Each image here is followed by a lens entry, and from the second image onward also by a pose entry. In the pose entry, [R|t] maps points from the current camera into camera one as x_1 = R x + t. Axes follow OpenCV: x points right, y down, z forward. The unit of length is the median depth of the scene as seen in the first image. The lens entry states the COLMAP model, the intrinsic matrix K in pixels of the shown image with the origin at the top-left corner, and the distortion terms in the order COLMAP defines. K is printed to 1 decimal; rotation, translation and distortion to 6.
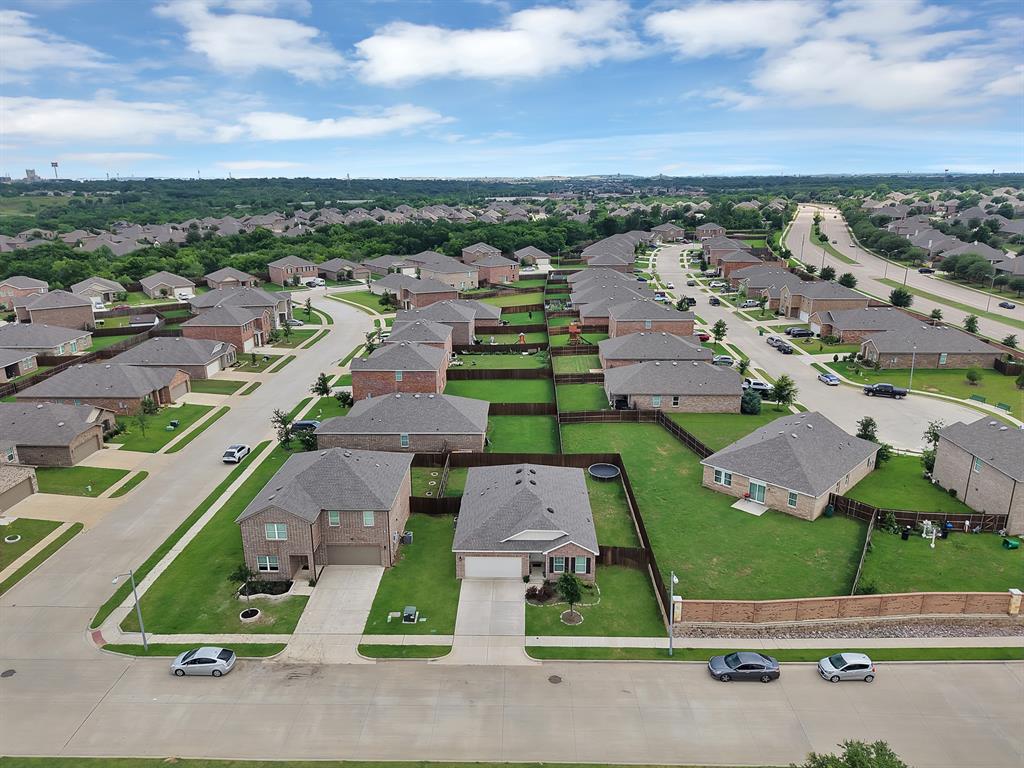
lens RADIAL K [[719.2, 0, 510.2], [0, 719.2, 398.6], [0, 0, 1]] dist [0.075823, -0.104894]
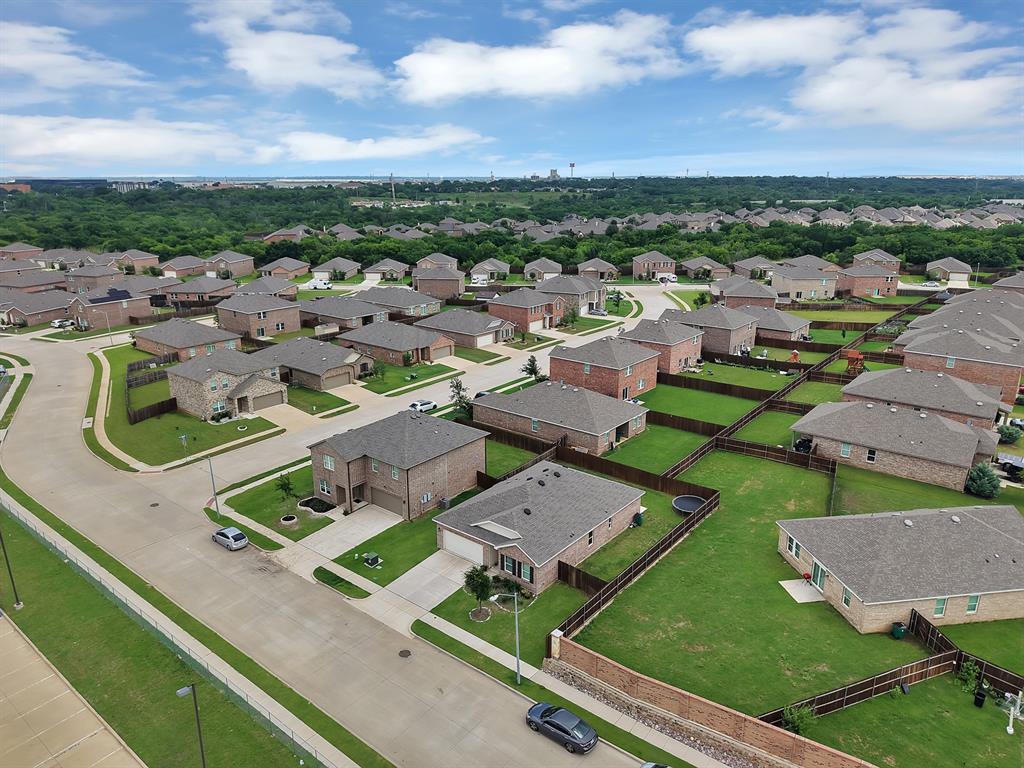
lens RADIAL K [[719.2, 0, 510.2], [0, 719.2, 398.6], [0, 0, 1]] dist [0.075823, -0.104894]
pose [[0.780028, 0.186205, -0.597398, 0.428846], [-0.185074, 0.980638, 0.064005, -0.039501], [0.597749, 0.060637, 0.799387, 0.136466]]
